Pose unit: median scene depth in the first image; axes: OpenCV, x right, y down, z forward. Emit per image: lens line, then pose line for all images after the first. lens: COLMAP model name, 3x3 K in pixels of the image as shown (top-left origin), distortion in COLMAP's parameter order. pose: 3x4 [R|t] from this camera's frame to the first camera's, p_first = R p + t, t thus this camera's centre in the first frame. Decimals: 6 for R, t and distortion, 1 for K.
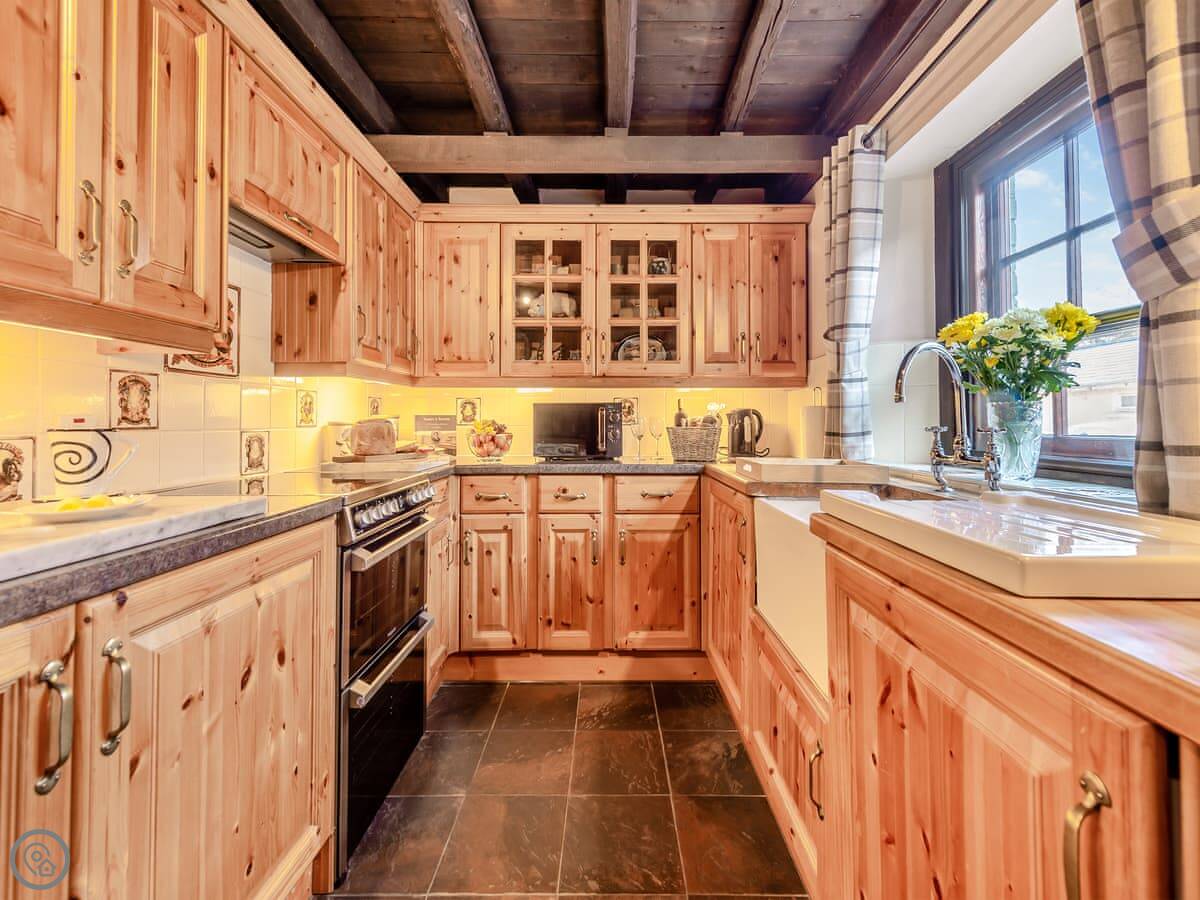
lens RADIAL K [[483.6, 0, 606.2], [0, 483.6, 409.7], [0, 0, 1]] dist [0.009259, 0.000759]
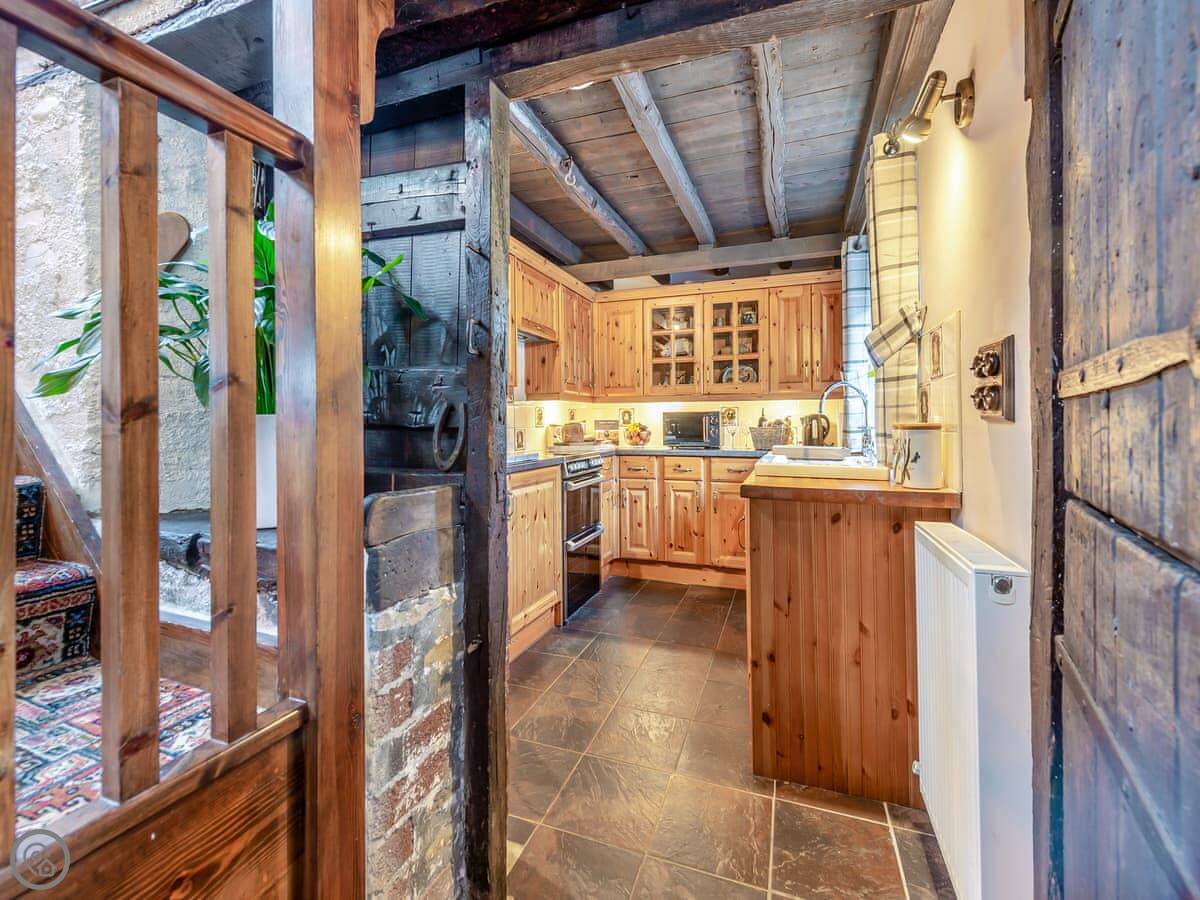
lens RADIAL K [[483.6, 0, 627.8], [0, 483.6, 424.6], [0, 0, 1]] dist [0.009259, 0.000759]
pose [[0.949832, -0.002430, -0.312751, 0.254154], [0.010772, 0.999631, 0.024947, -0.015112], [0.312575, -0.027064, 0.949507, -0.589876]]
